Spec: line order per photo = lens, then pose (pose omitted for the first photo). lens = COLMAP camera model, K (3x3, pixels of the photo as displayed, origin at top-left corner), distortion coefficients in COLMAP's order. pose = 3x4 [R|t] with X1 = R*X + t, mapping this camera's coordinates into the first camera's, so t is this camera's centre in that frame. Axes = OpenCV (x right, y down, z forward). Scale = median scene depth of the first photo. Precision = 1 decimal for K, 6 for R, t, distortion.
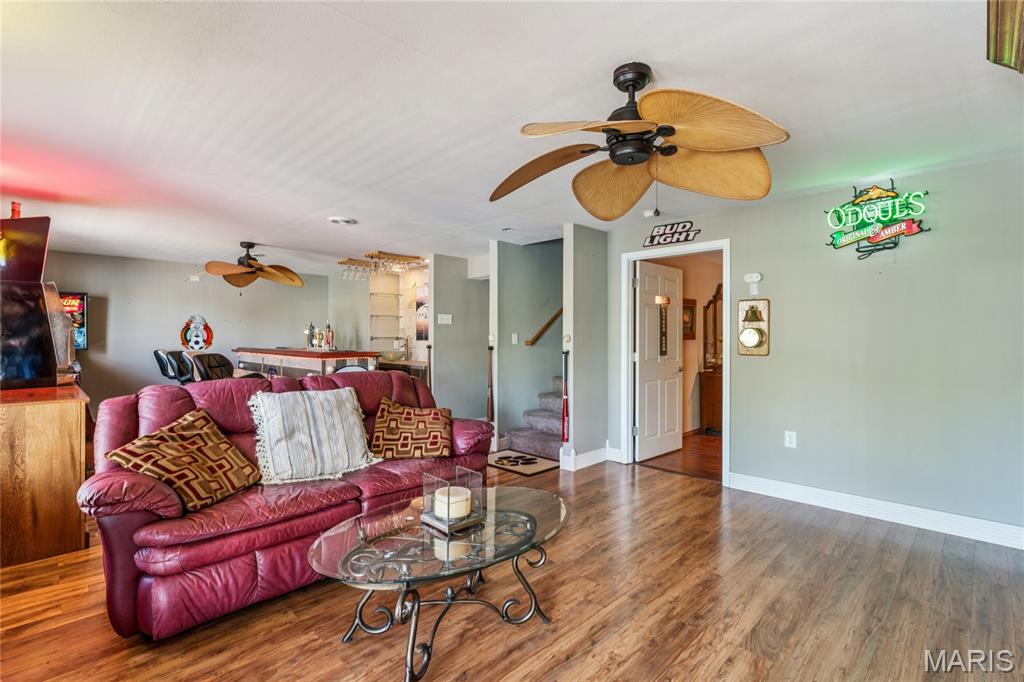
lens RADIAL K [[469.6, 0, 513.5], [0, 469.6, 339.9], [0, 0, 1]] dist [-0.000624, -0.000196]
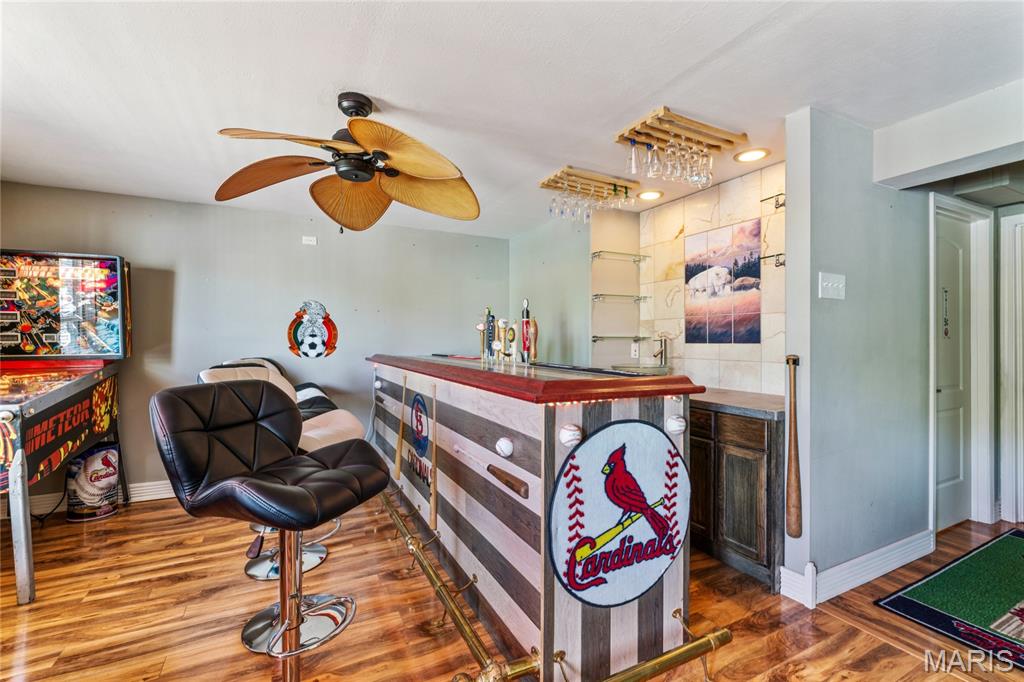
lens RADIAL K [[453.4, 0, 518.3], [0, 453.4, 339.7], [0, 0, 1]] dist [0.002434, -0.000090]
pose [[0.954456, 0.000284, -0.298352, -0.257038], [-0.002214, 0.999979, -0.006128, 0.000669], [0.298344, 0.006509, 0.954436, 0.544255]]
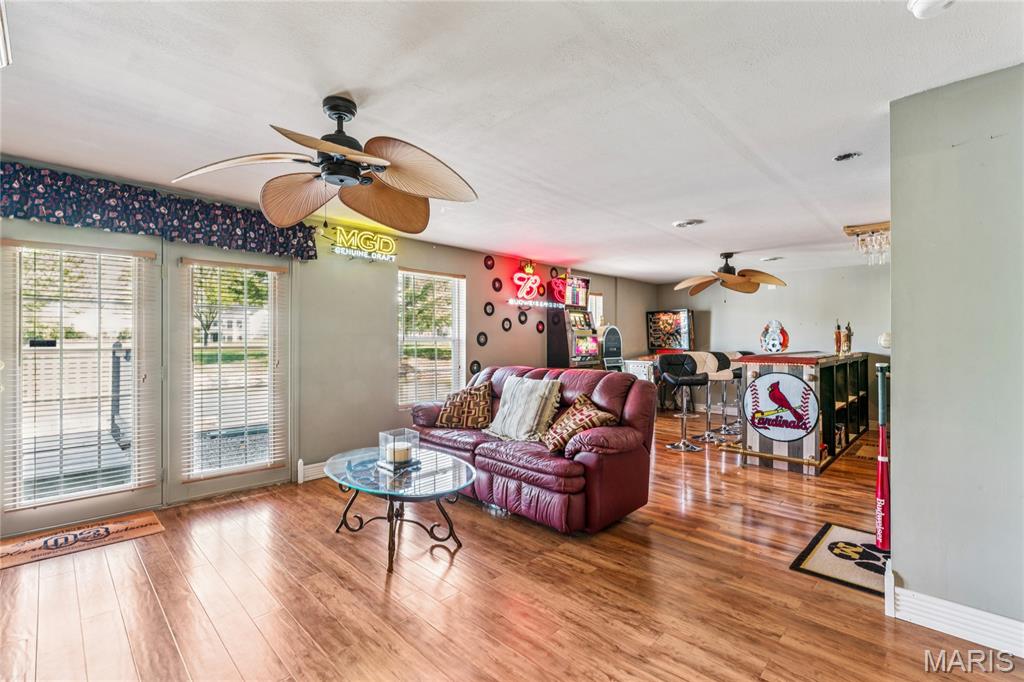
lens RADIAL K [[453.4, 0, 517.7], [0, 453.4, 341.3], [0, 0, 1]] dist [0.002434, -0.000090]
pose [[0.021728, -0.000832, -0.999764, 0.387185], [-0.004411, 0.999990, -0.000928, -0.000210], [0.999754, 0.004430, 0.021724, 0.399819]]
